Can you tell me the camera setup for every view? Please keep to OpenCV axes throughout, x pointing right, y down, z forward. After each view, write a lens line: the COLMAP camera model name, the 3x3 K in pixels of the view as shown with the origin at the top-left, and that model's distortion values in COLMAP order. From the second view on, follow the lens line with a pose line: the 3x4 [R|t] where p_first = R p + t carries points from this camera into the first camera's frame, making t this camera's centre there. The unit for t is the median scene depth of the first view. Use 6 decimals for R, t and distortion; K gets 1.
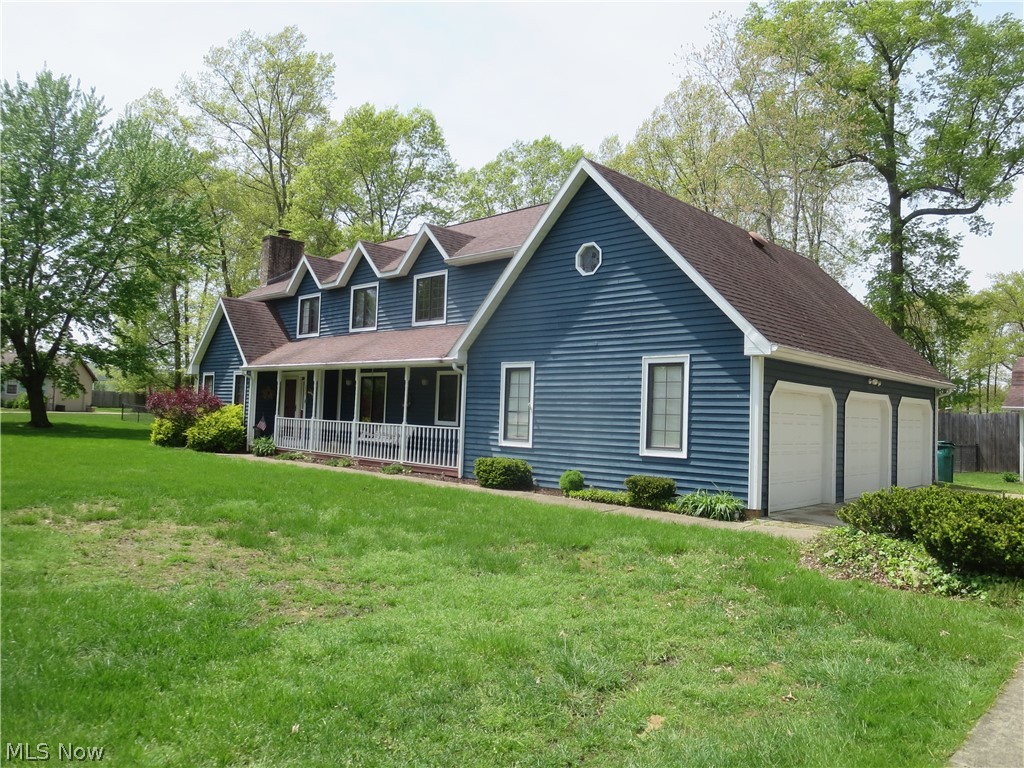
lens RADIAL K [[719.9, 0, 512.0], [0, 719.9, 384.0], [0, 0, 1]] dist [-0.020346, -0.005082]
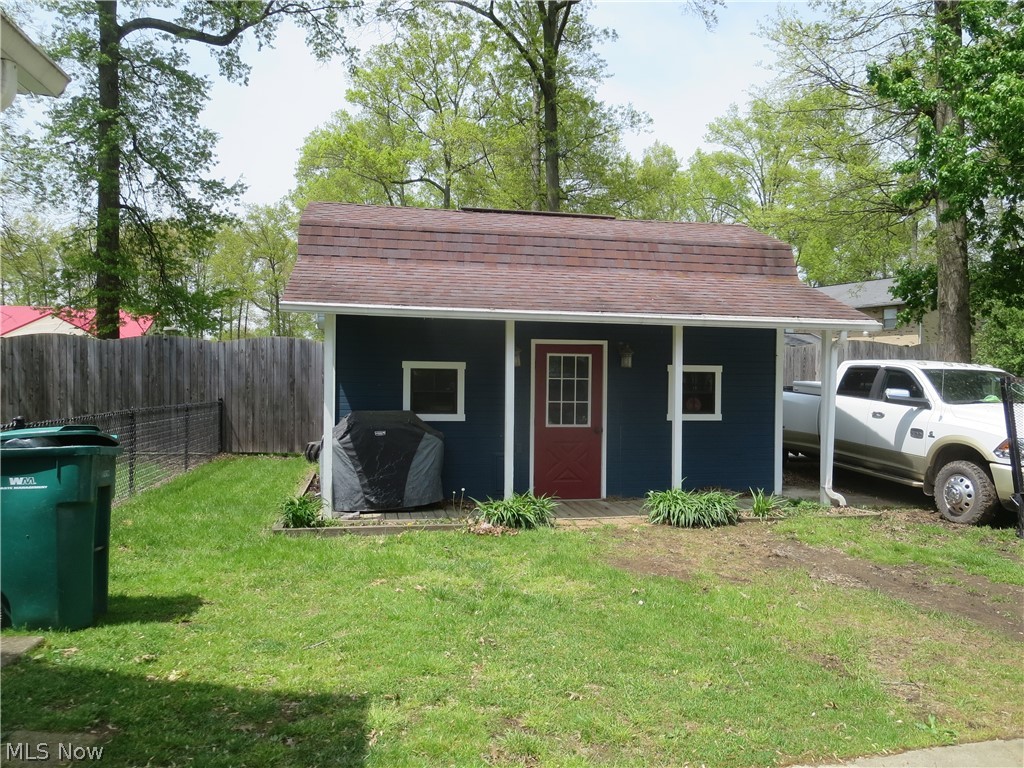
lens RADIAL K [[719.9, 0, 512.0], [0, 719.9, 384.0], [0, 0, 1]] dist [-0.020346, -0.005082]
pose [[0.579958, -0.036542, 0.813826, 0.241164], [-0.032481, 0.997162, 0.067921, 0.021642], [-0.813998, -0.065825, 0.577125, 0.363262]]
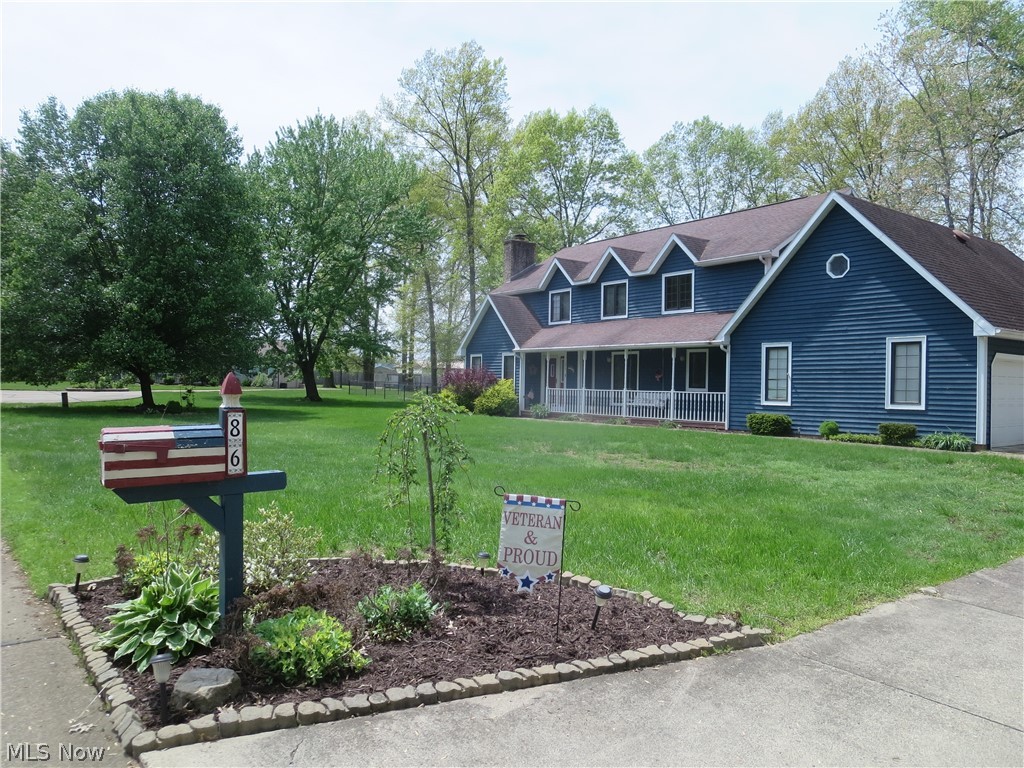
lens RADIAL K [[719.9, 0, 512.0], [0, 719.9, 384.0], [0, 0, 1]] dist [-0.020346, -0.005082]
pose [[0.985363, -0.023516, -0.168838, -0.238107], [0.030803, 0.998698, 0.040669, -0.021653], [0.167662, -0.045274, 0.984804, -0.382223]]
